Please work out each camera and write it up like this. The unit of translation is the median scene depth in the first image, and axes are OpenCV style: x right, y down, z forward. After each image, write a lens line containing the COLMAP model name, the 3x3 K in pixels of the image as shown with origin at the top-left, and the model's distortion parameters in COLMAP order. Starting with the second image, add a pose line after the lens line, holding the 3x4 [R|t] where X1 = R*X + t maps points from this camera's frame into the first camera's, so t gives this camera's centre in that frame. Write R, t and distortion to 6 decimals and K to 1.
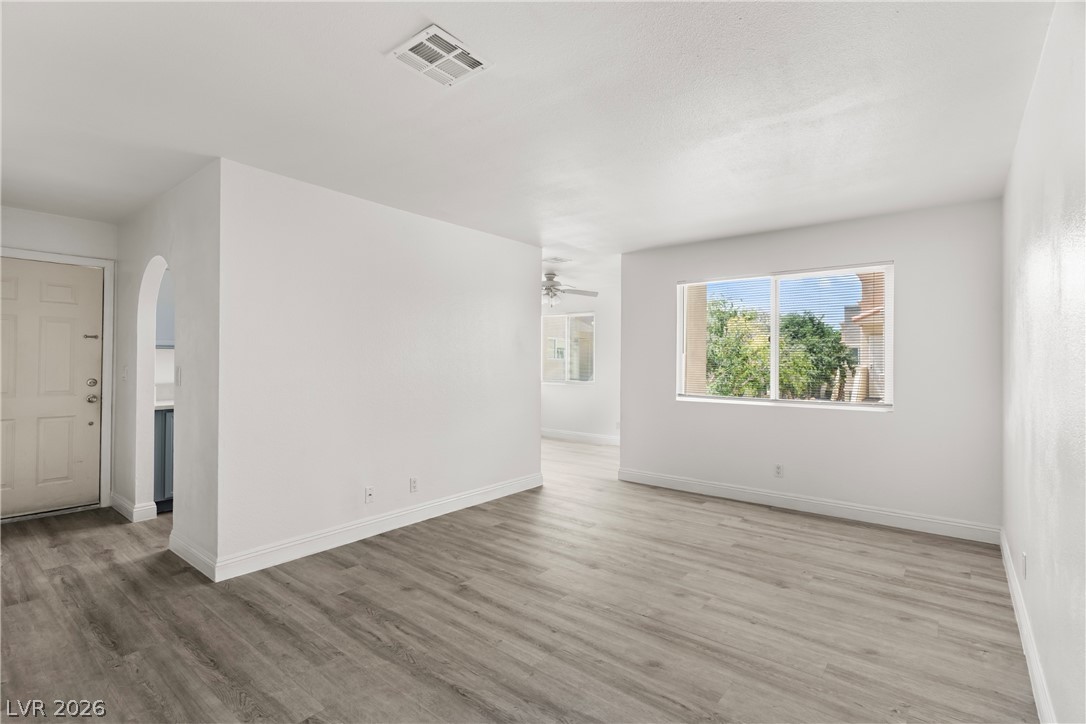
lens RADIAL K [[513.1, 0, 543.5], [0, 513.1, 358.7], [0, 0, 1]] dist [0.003652, -0.000448]
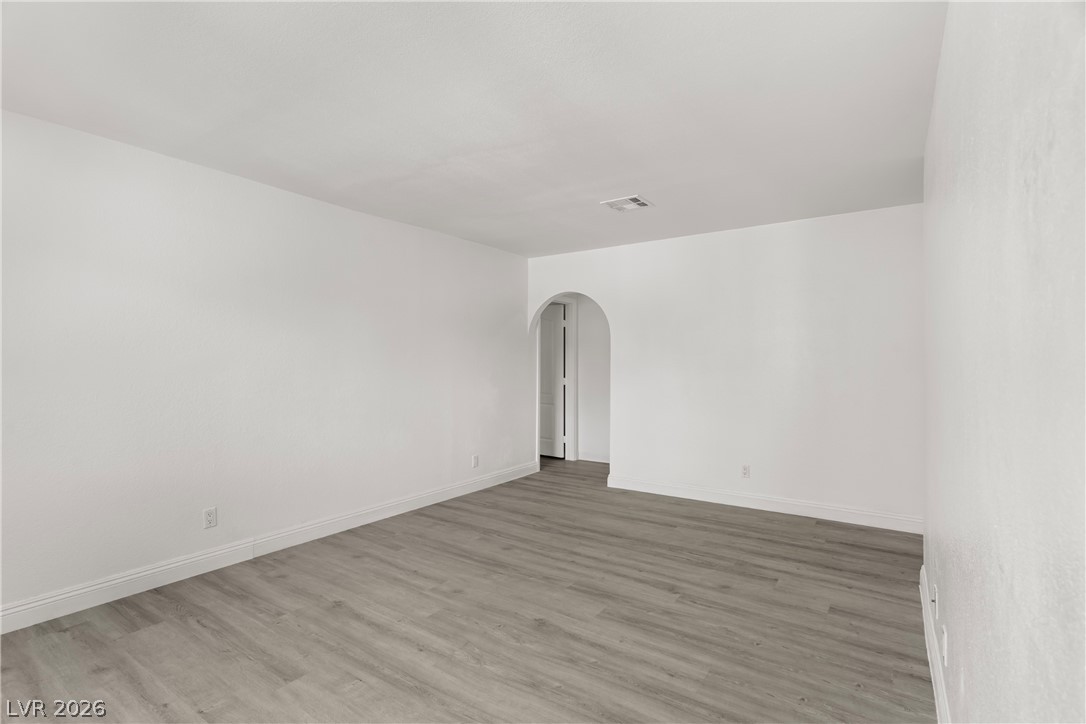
lens RADIAL K [[513.1, 0, 543.5], [0, 513.1, 358.7], [0, 0, 1]] dist [0.003652, -0.000448]
pose [[-0.996766, -0.007177, -0.080032, 0.174725], [-0.006337, 0.999922, -0.010742, 0.010380], [0.080102, -0.010200, -0.996734, 1.961718]]
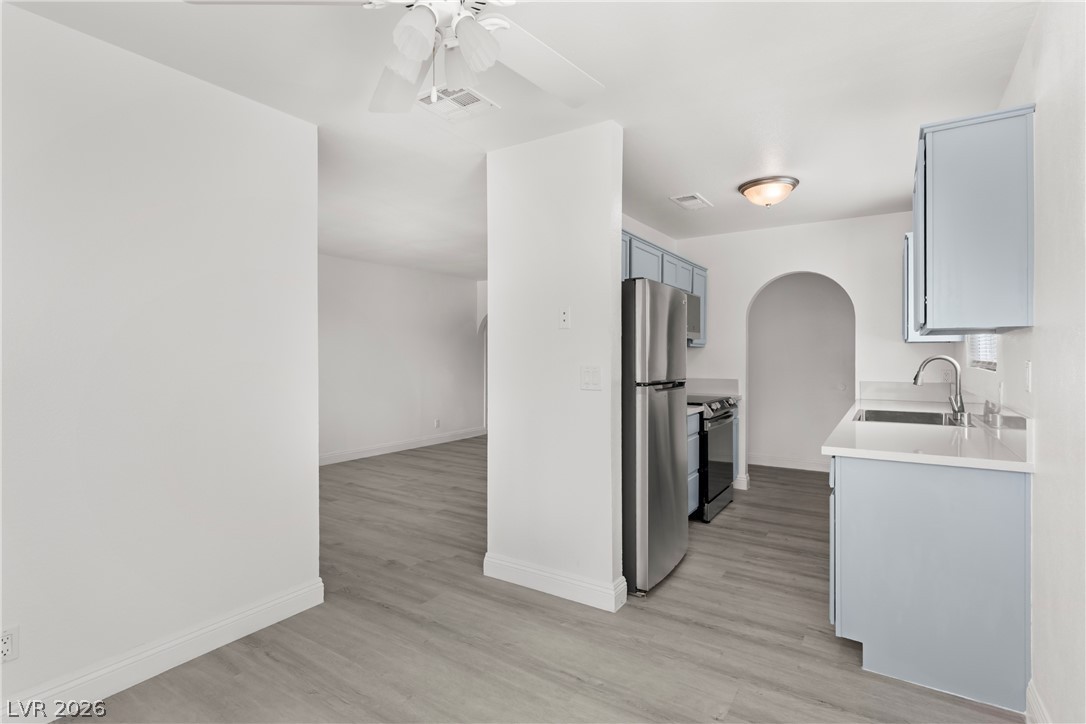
lens RADIAL K [[530.2, 0, 543.0], [0, 530.2, 362.0], [0, 0, 1]] dist [0.001067, -0.000150]
pose [[-0.996052, -0.000450, -0.088769, -0.026603], [-0.001230, 0.999961, 0.008734, 0.012580], [0.088762, 0.008809, -0.996014, 2.870354]]
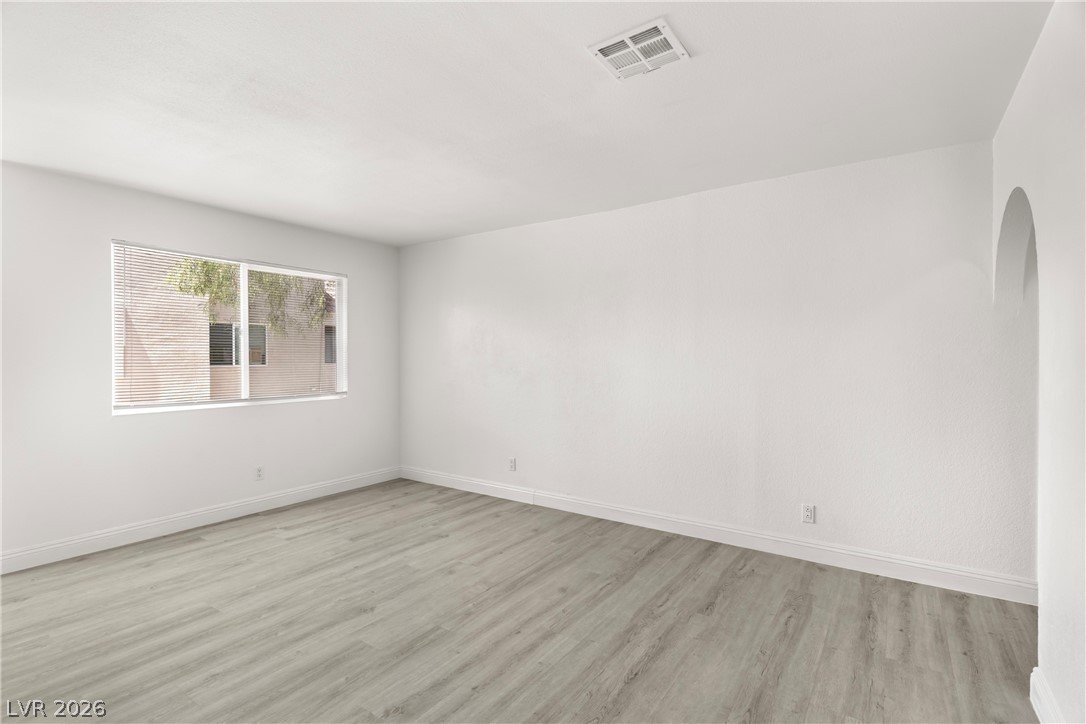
lens RADIAL K [[513.1, 0, 543.5], [0, 513.1, 358.7], [0, 0, 1]] dist [0.003652, -0.000448]
pose [[-0.077374, -0.006514, 0.996981, -0.804573], [-0.004791, 0.999970, 0.006161, -0.000164], [-0.996991, -0.004300, -0.077403, 0.861472]]
